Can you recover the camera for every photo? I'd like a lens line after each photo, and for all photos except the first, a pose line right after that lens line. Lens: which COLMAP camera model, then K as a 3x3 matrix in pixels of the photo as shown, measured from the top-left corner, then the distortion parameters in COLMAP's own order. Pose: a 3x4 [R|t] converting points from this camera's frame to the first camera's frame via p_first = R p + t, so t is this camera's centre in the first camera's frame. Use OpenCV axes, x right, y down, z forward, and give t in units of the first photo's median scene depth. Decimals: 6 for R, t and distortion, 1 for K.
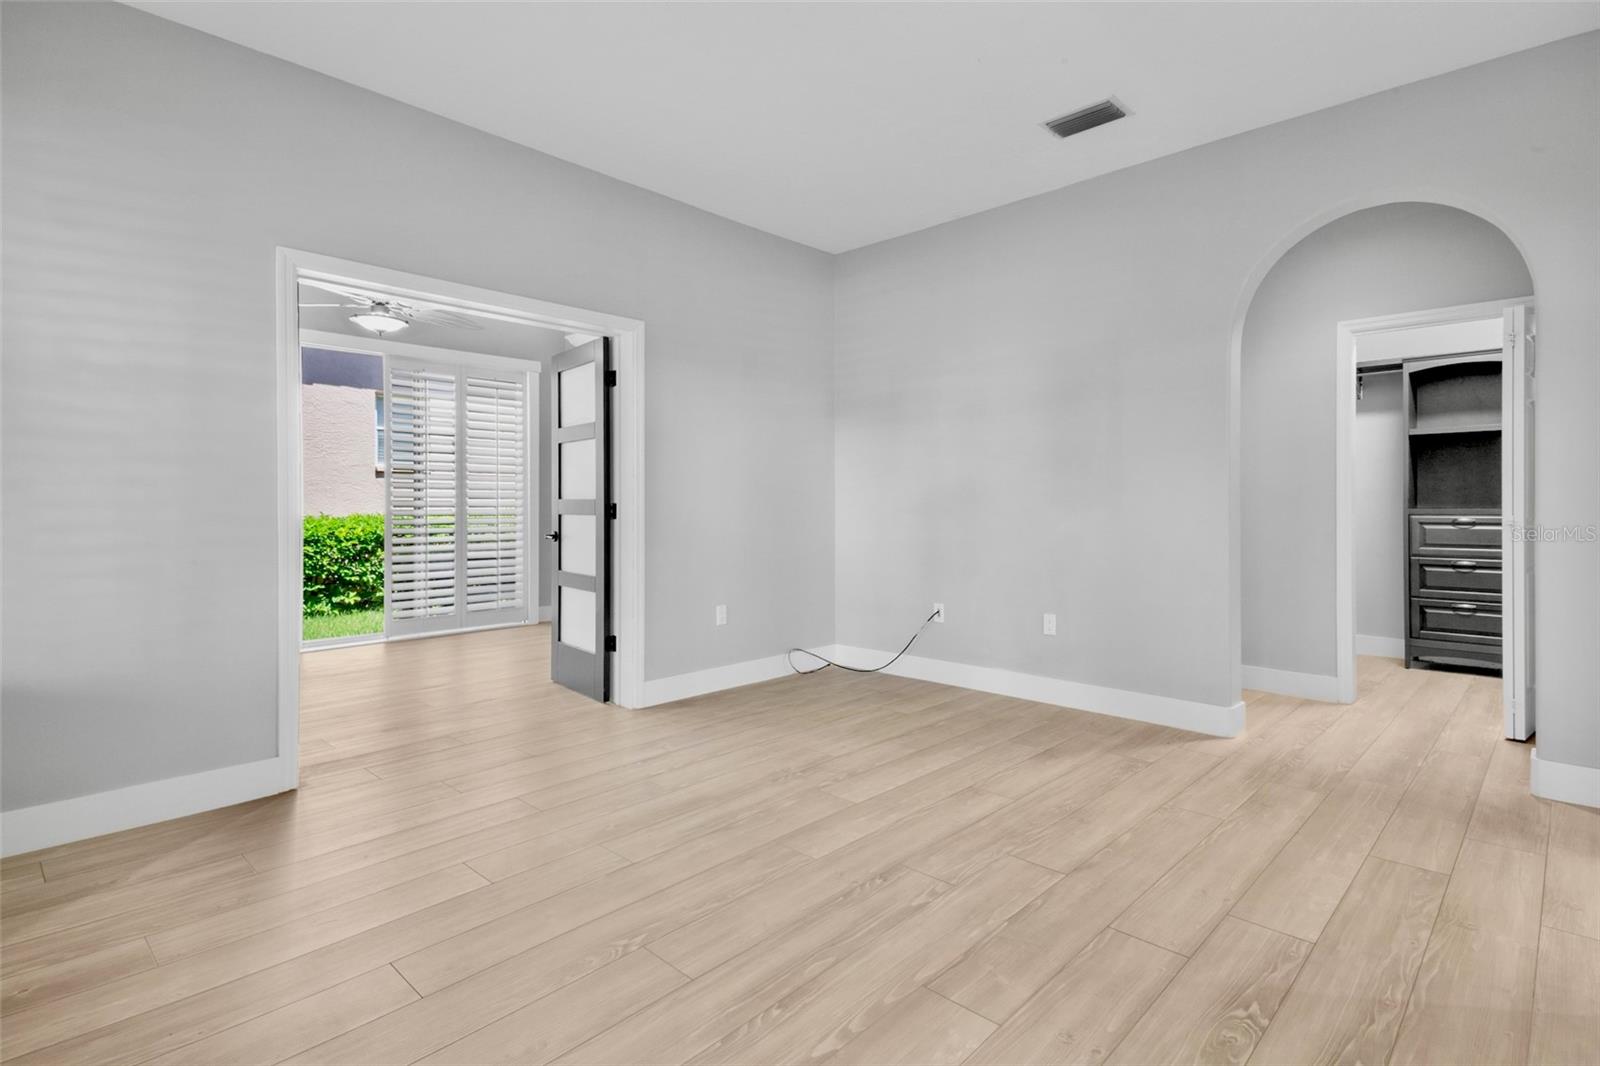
lens RADIAL K [[770.0, 0, 806.8], [0, 770.0, 529.8], [0, 0, 1]] dist [0.033854, -0.001295]
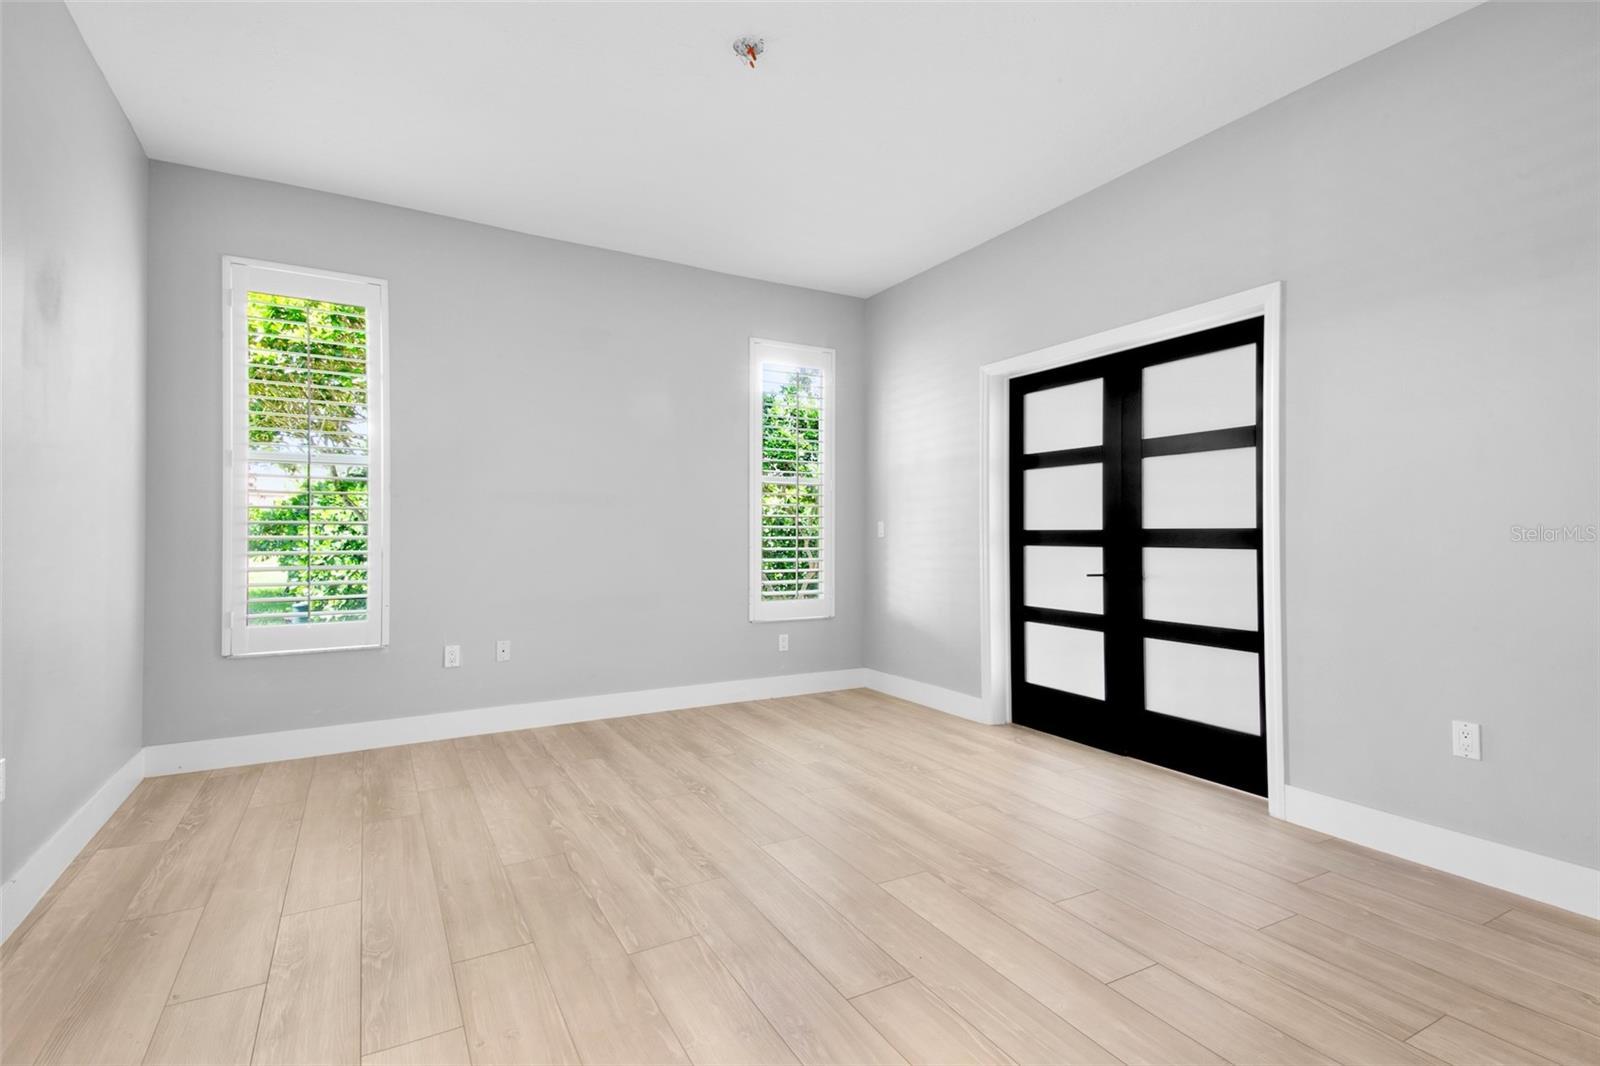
lens RADIAL K [[768.0, 0, 796.4], [0, 768.0, 506.7], [0, 0, 1]] dist [0.100381, -0.049581]
pose [[-0.289088, -0.028621, -0.956875, 1.246487], [-0.035923, 0.999173, -0.019033, -0.055397], [0.956628, 0.028871, -0.289877, 1.548212]]
